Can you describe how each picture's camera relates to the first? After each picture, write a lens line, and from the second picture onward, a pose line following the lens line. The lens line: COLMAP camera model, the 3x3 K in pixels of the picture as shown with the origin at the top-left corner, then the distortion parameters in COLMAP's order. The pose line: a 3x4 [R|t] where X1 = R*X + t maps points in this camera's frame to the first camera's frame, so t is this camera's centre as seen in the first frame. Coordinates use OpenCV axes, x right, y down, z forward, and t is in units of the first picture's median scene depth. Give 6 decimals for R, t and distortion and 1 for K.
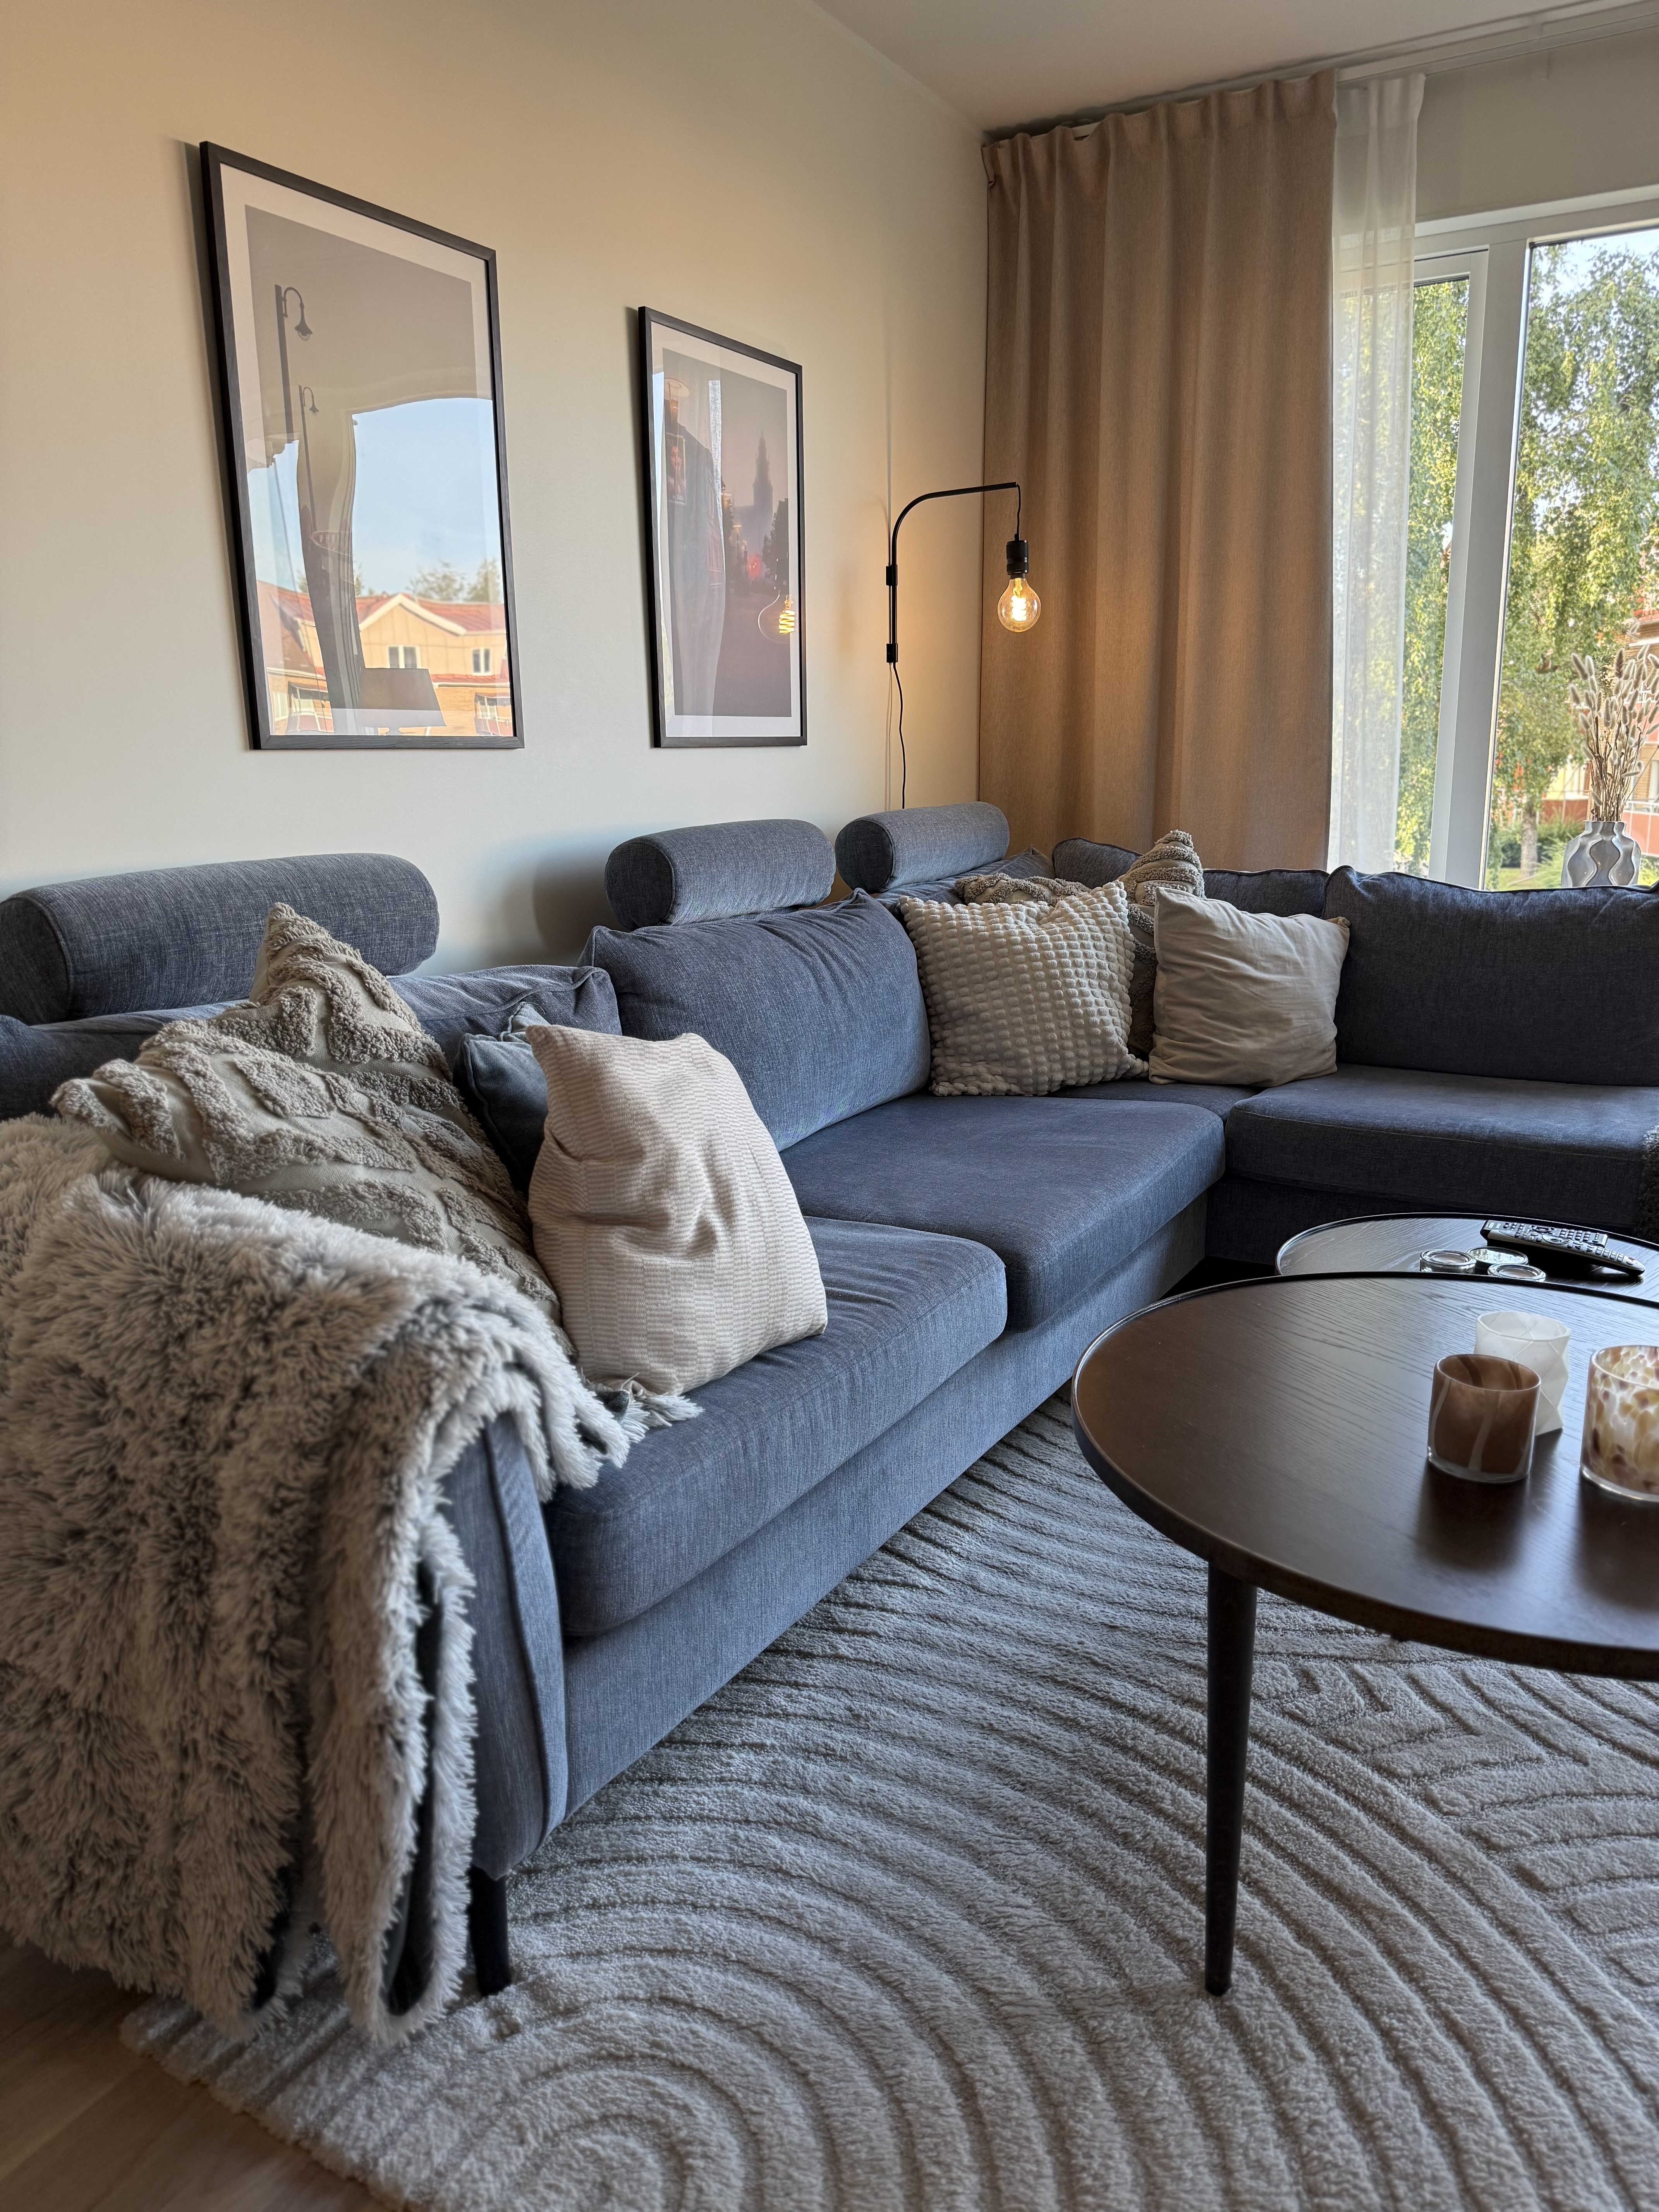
lens RADIAL K [[1557.9, 0, 843.2], [0, 1557.9, 1119.3], [0, 0, 1]] dist [0.007639, -0.012341]
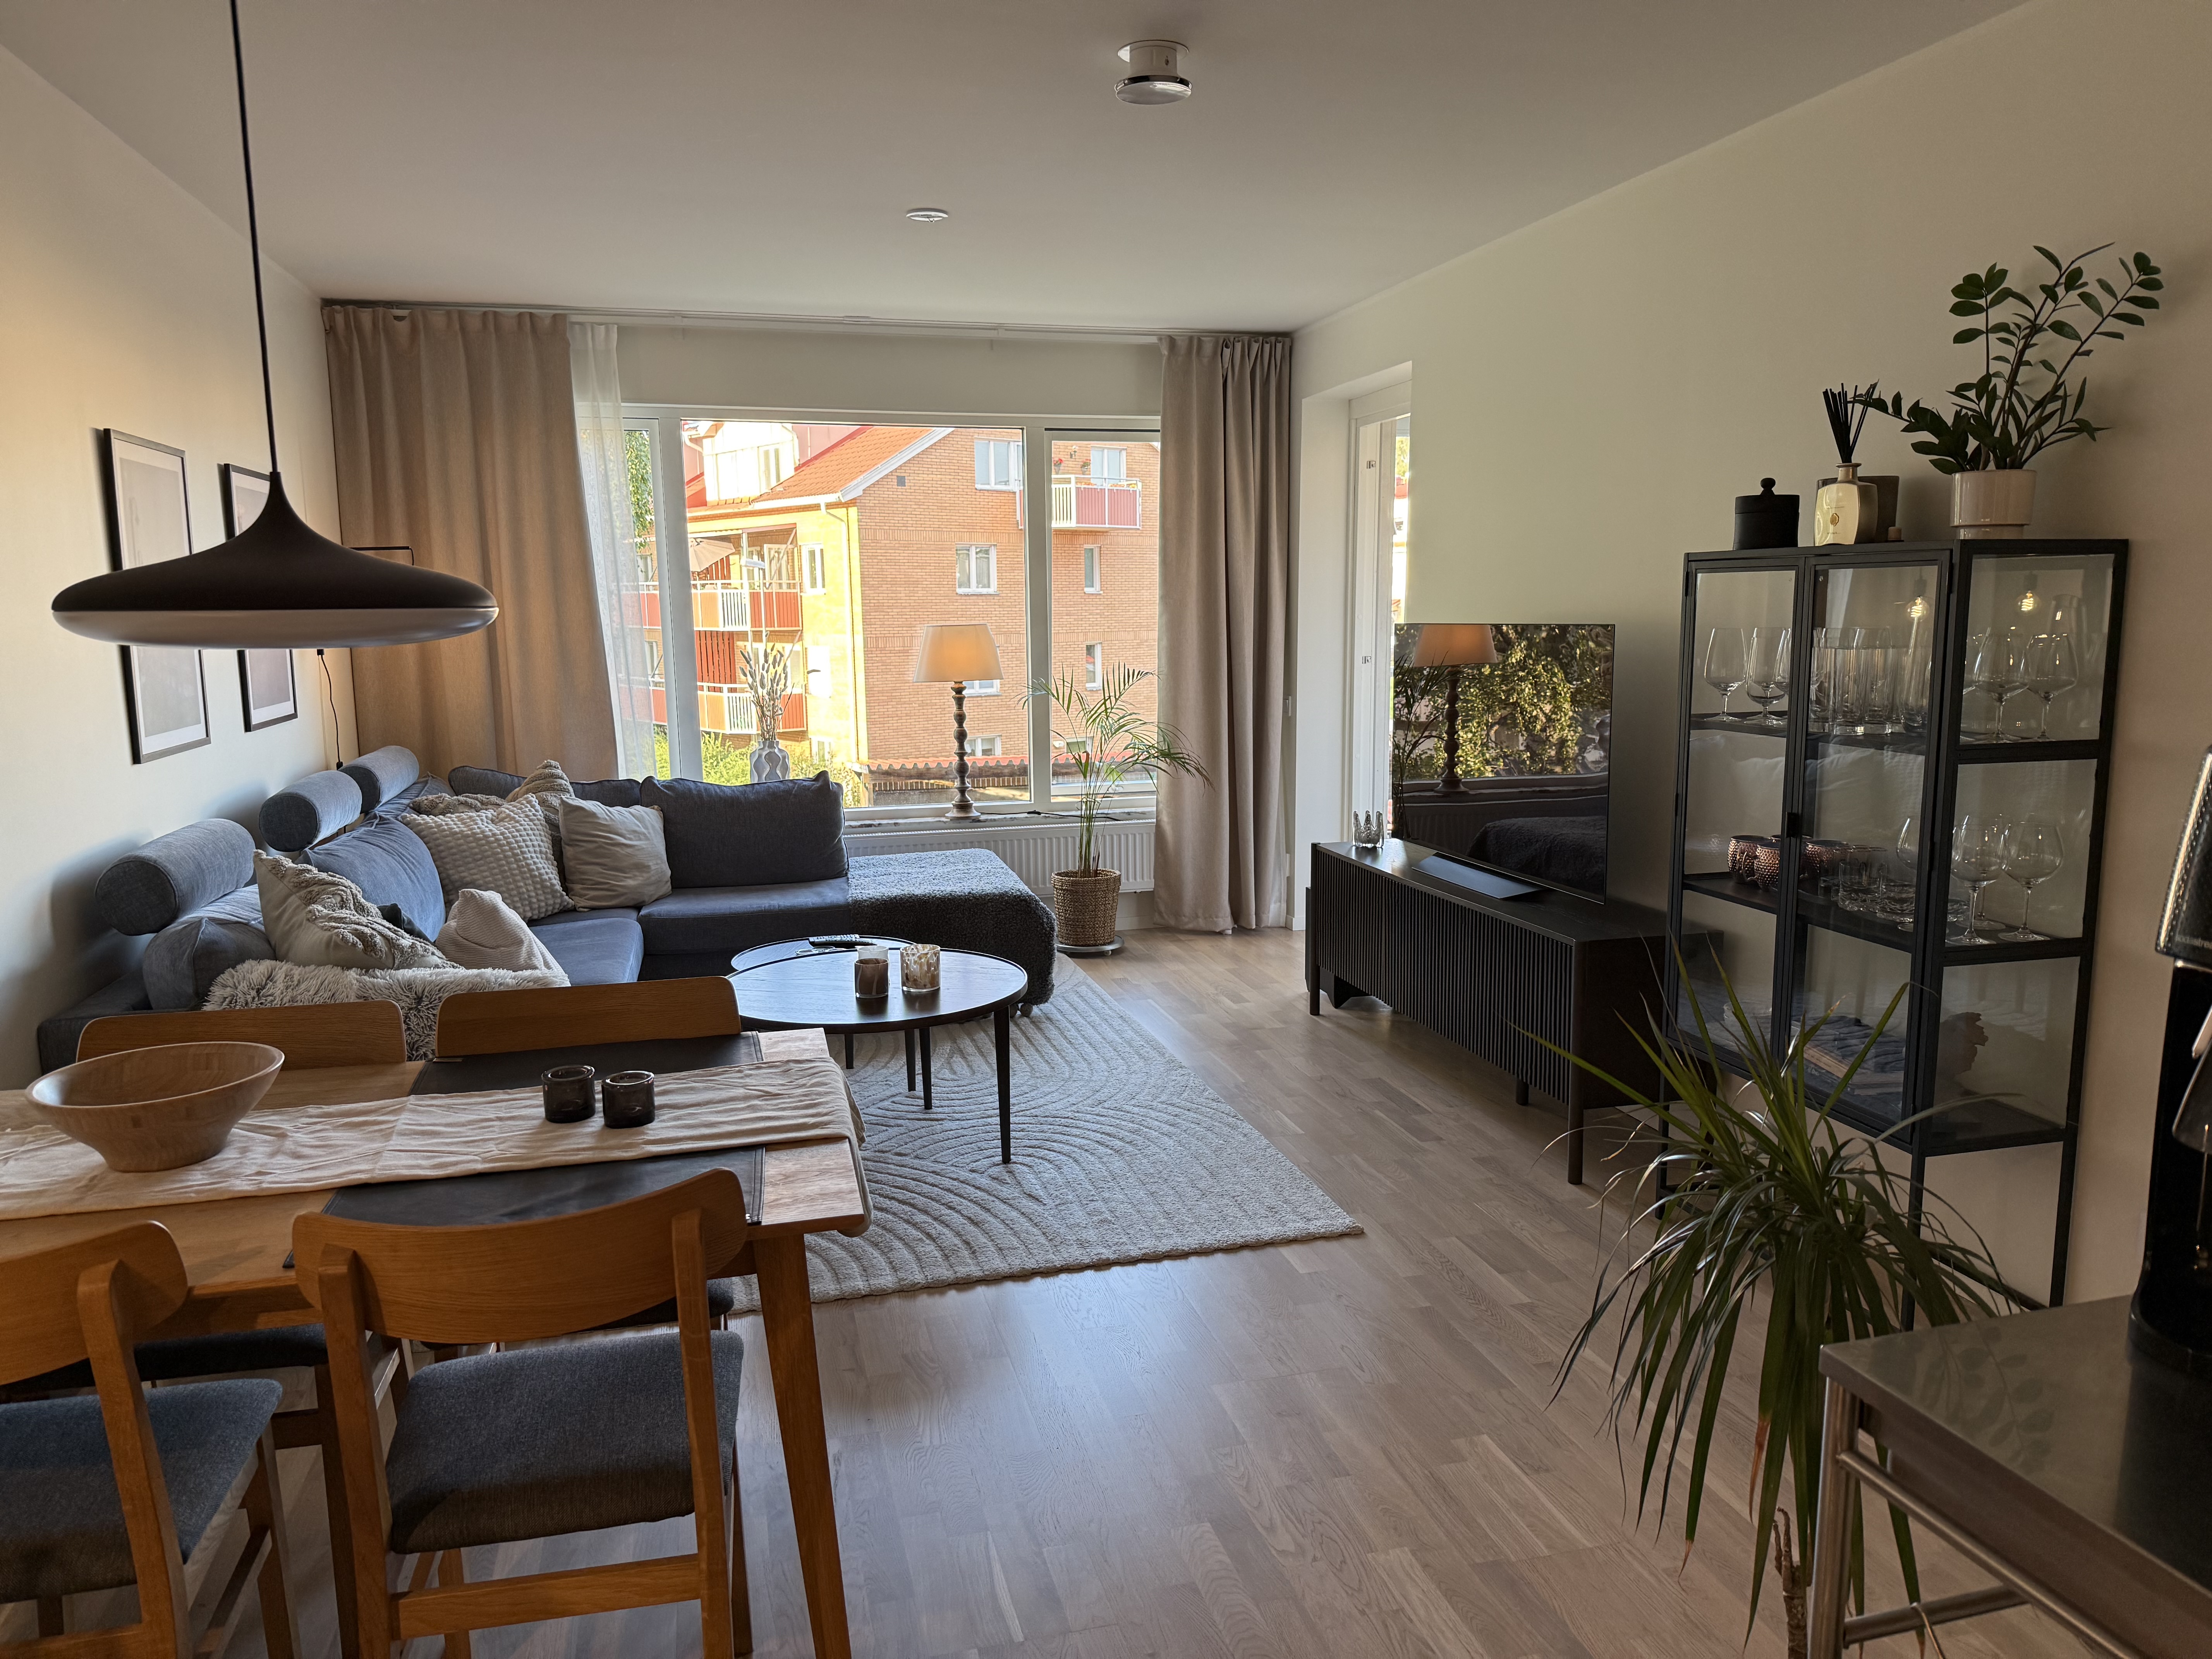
lens RADIAL K [[1557.9, 0, 1111.0], [0, 1557.9, 837.9], [0, 0, 1]] dist [0.007639, -0.012341]
pose [[0.716784, -0.094369, 0.690880, -0.518929], [0.158345, 0.986944, -0.029474, 0.037458], [-0.679079, 0.130524, 0.722368, -0.594065]]
